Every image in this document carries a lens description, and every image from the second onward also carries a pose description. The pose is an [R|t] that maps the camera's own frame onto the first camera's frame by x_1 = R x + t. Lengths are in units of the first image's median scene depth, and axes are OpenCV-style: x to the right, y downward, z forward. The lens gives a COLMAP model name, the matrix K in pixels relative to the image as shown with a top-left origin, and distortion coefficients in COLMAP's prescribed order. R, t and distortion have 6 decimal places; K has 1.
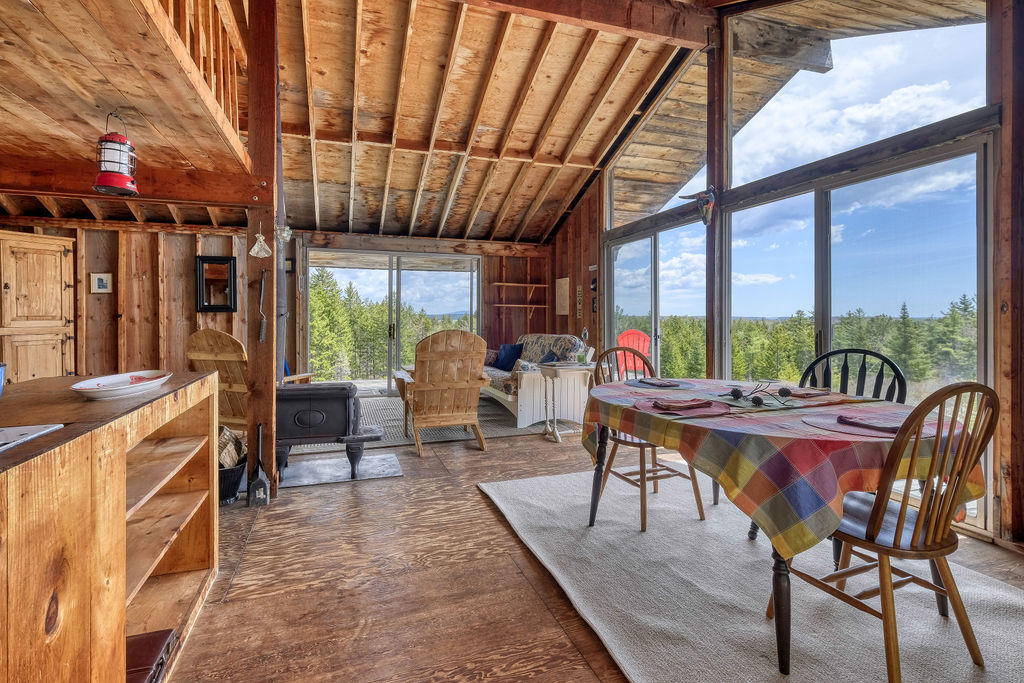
lens RADIAL K [[488.5, 0, 491.8], [0, 488.5, 317.4], [0, 0, 1]] dist [0.004206, -0.000353]
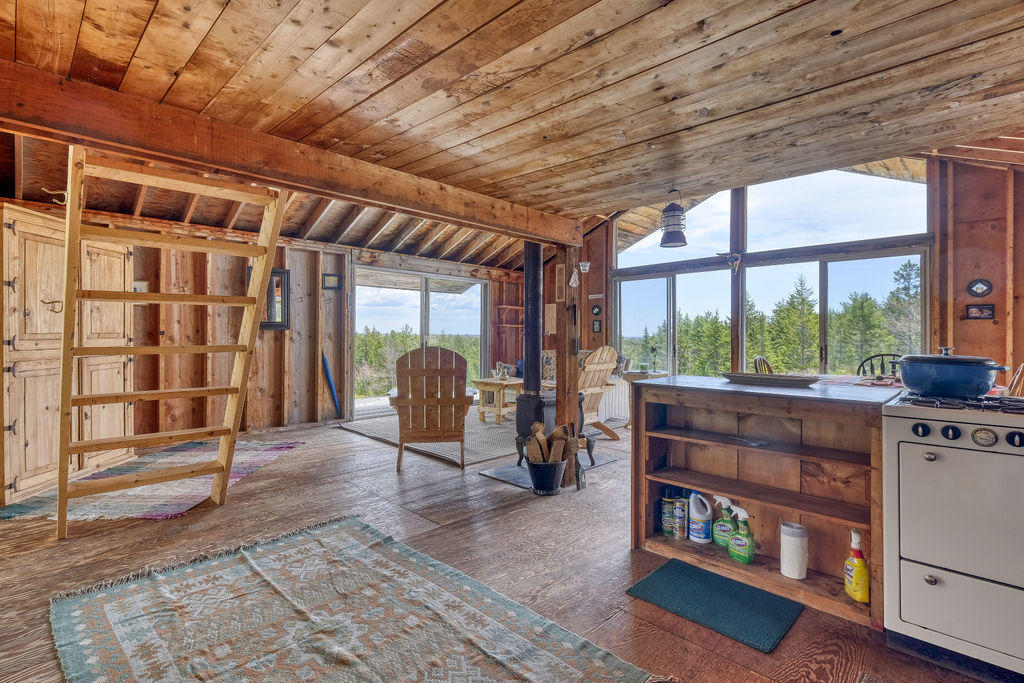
lens RADIAL K [[488.5, 0, 506.1], [0, 488.5, 337.6], [0, 0, 1]] dist [0.004206, -0.000353]
pose [[0.894562, 0.001606, 0.446941, -0.580272], [-0.002945, 0.999993, 0.002302, 0.000779], [-0.446934, -0.003376, 0.894561, -0.011801]]
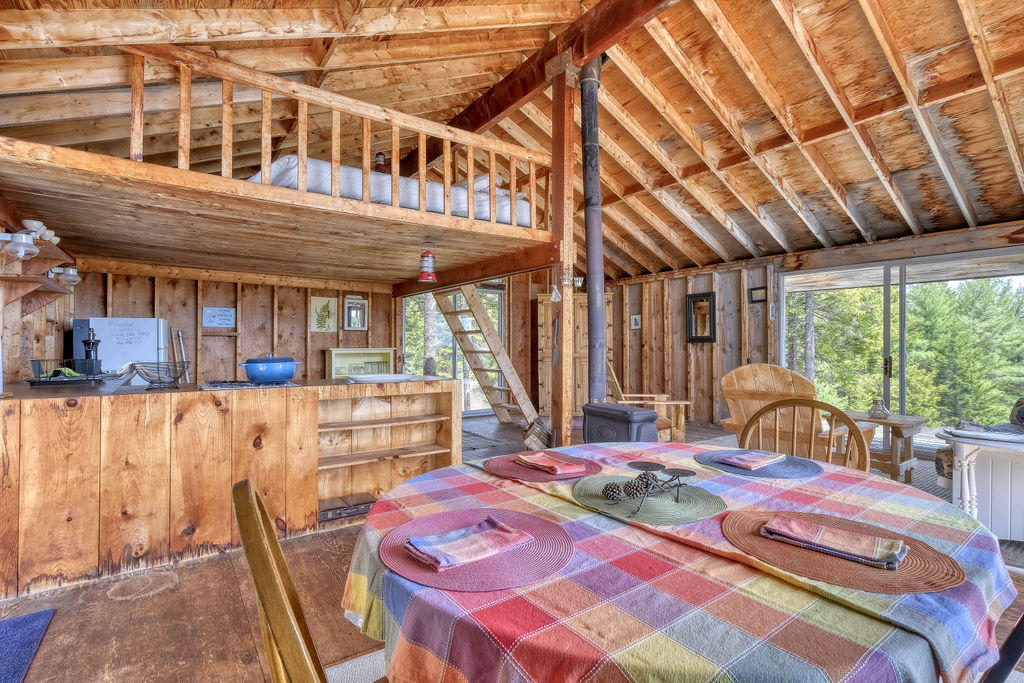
lens RADIAL K [[488.5, 0, 508.3], [0, 488.5, 342.4], [0, 0, 1]] dist [0.004206, -0.000353]
pose [[0.286720, -0.004499, -0.958004, 0.394416], [-0.005641, 0.999964, -0.006384, -0.001669], [0.957998, 0.007235, 0.286684, 0.253266]]
